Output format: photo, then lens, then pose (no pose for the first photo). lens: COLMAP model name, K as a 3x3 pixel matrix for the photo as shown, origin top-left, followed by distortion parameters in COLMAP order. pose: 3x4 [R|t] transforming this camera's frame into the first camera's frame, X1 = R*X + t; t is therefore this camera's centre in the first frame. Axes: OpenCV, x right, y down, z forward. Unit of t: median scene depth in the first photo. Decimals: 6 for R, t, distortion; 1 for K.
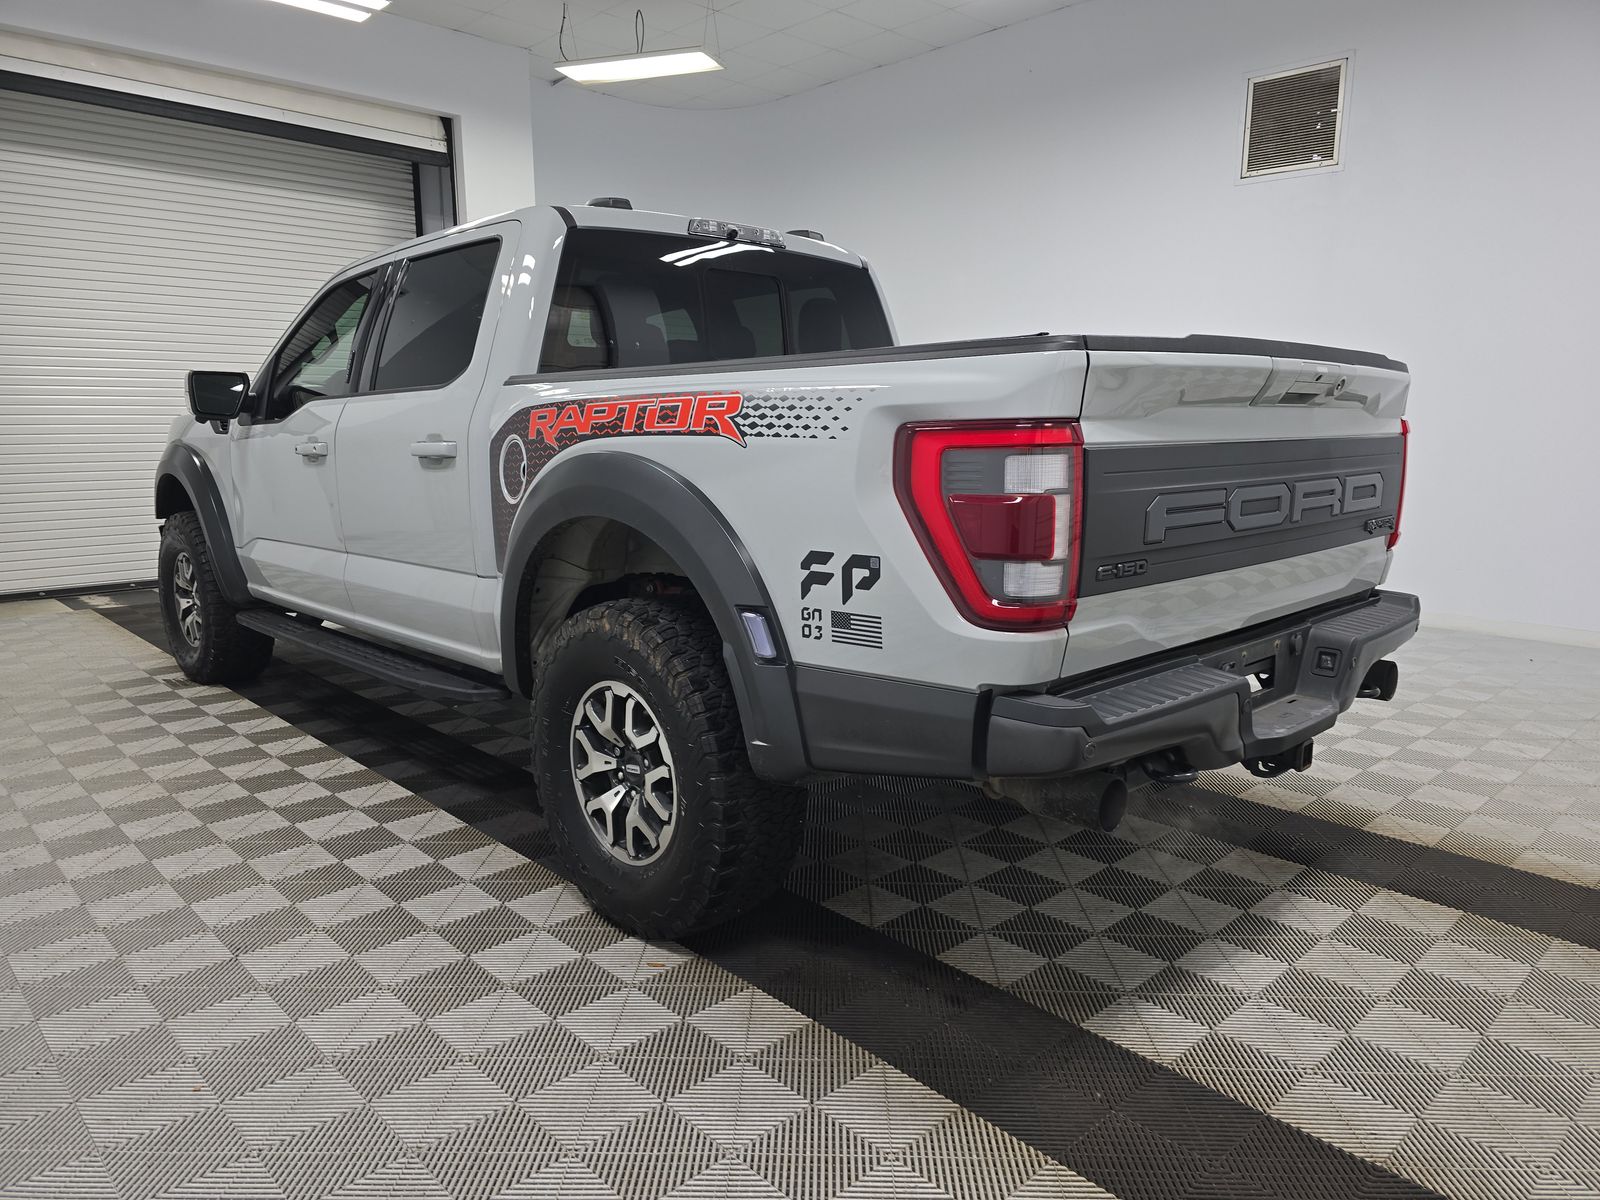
lens RADIAL K [[1084.6, 0, 808.3], [0, 1084.6, 617.9], [0, 0, 1]] dist [0.033383, -0.006075]
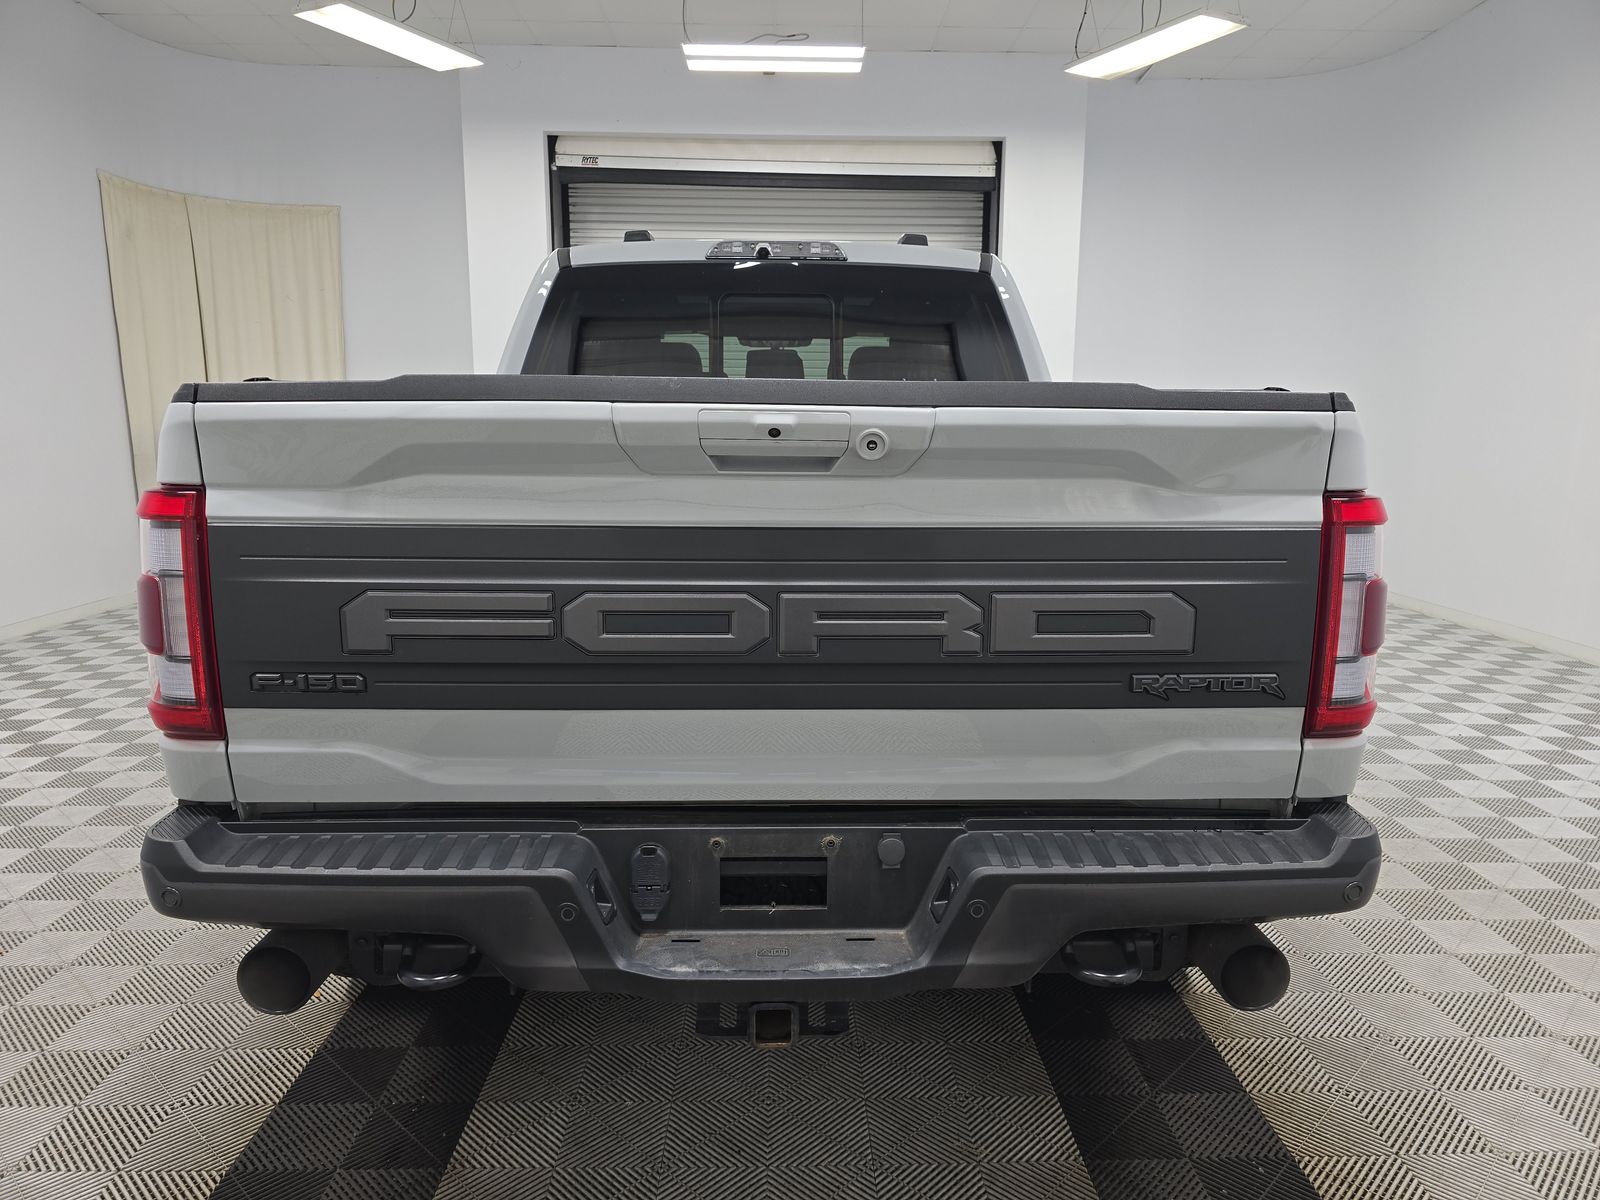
lens RADIAL K [[1084.6, 0, 808.3], [0, 1084.6, 617.9], [0, 0, 1]] dist [0.033383, -0.006075]
pose [[0.740145, 0.124800, -0.660765, 1.026714], [-0.131470, 0.990520, 0.039818, -0.161950], [0.659470, 0.057400, 0.749536, 0.632517]]
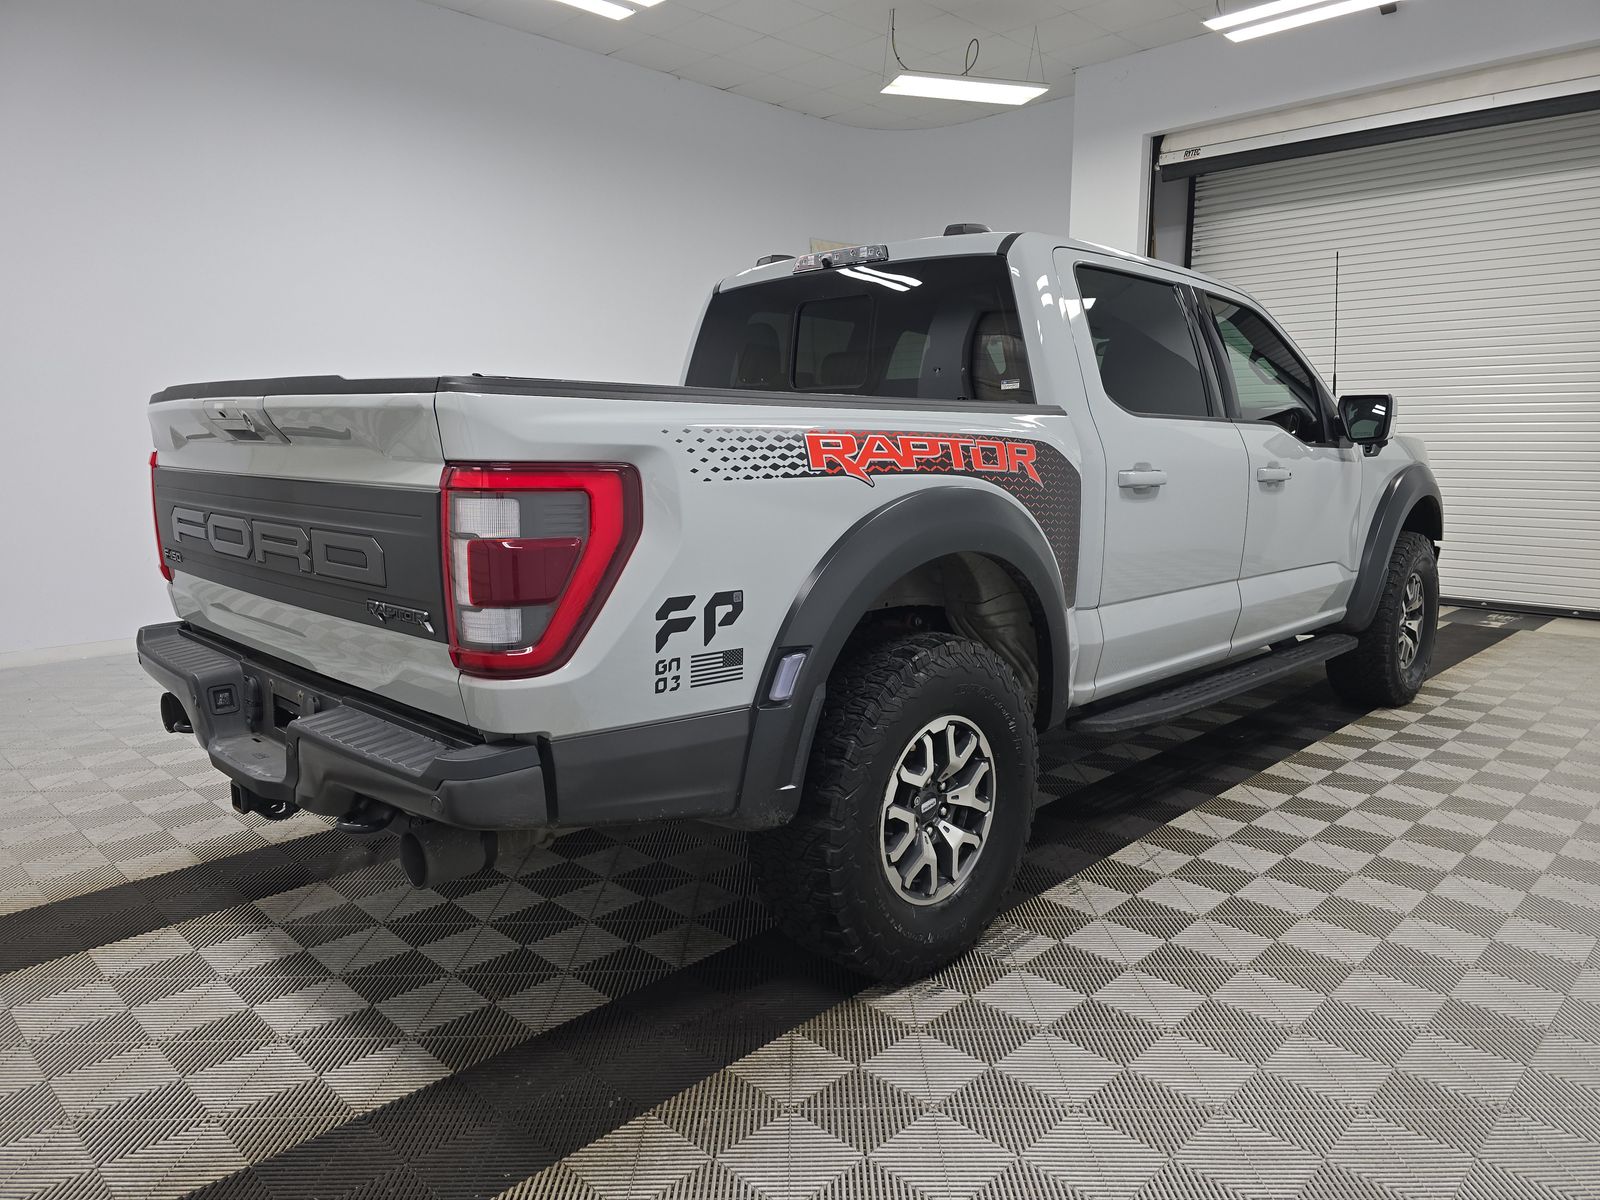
lens RADIAL K [[1084.6, 0, 808.3], [0, 1084.6, 617.9], [0, 0, 1]] dist [0.033383, -0.006075]
pose [[0.036456, 0.172998, -0.984247, 1.706422], [-0.179202, 0.970069, 0.163868, -0.344387], [0.983137, 0.170405, 0.066366, 1.713533]]
